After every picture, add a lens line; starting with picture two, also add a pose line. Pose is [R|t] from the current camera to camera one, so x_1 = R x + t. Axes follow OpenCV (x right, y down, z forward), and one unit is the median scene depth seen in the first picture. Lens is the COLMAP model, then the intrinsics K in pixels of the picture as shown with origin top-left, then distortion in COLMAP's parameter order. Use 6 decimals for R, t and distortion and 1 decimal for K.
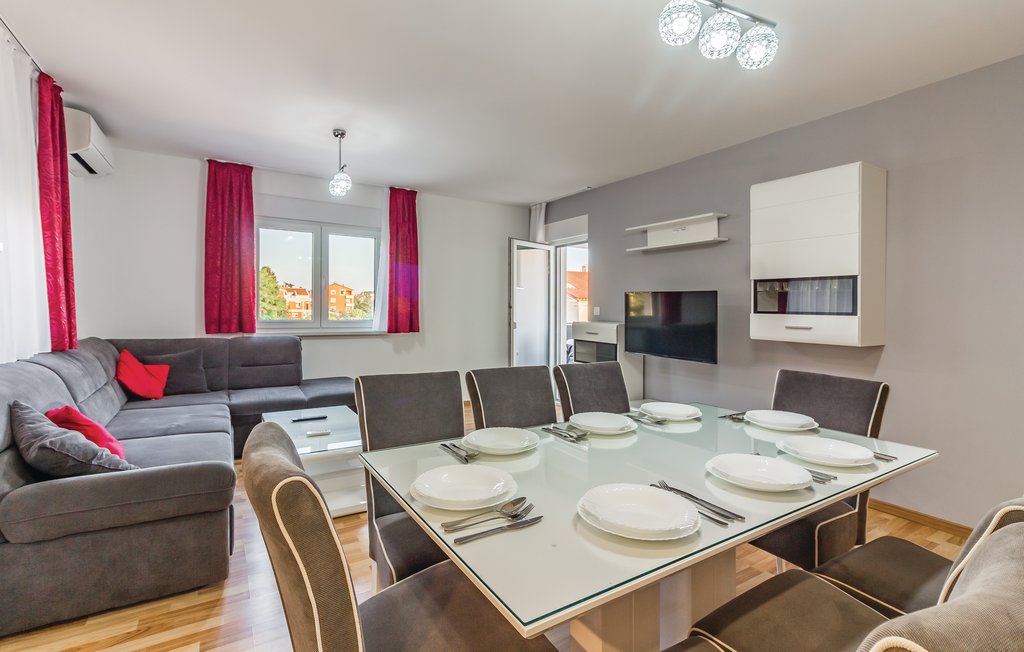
lens RADIAL K [[470.9, 0, 507.8], [0, 470.9, 324.9], [0, 0, 1]] dist [-0.001273, 0.000866]
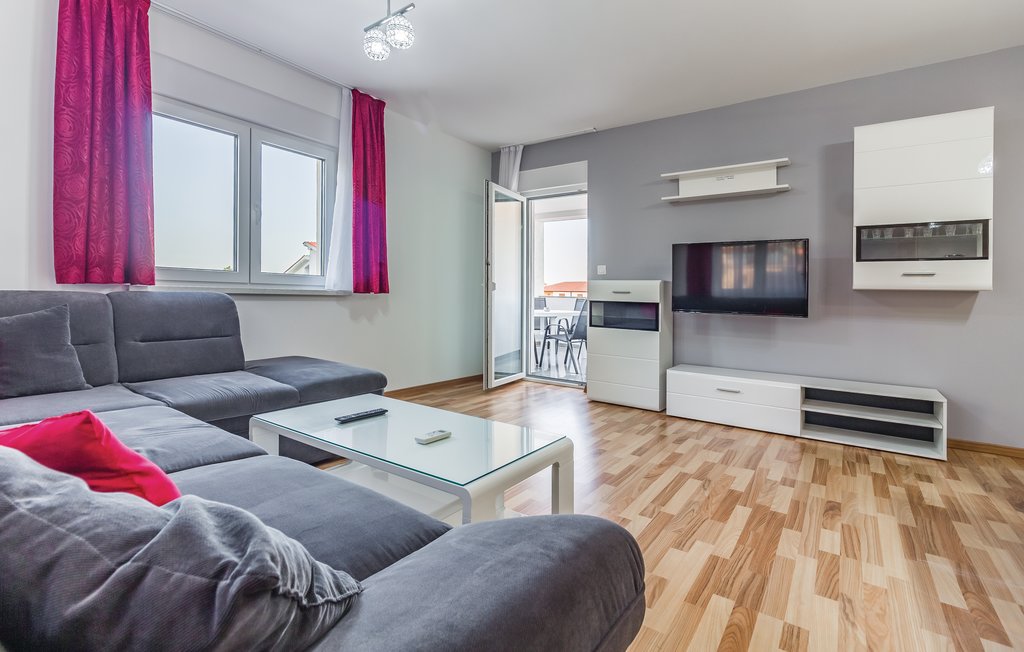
lens RADIAL K [[470.9, 0, 524.1], [0, 470.9, 305.0], [0, 0, 1]] dist [-0.001273, 0.000866]
pose [[0.921256, -0.003448, 0.388941, -0.337560], [0.004178, 0.999991, -0.001031, 0.043930], [-0.388934, 0.002575, 0.921262, 0.276636]]
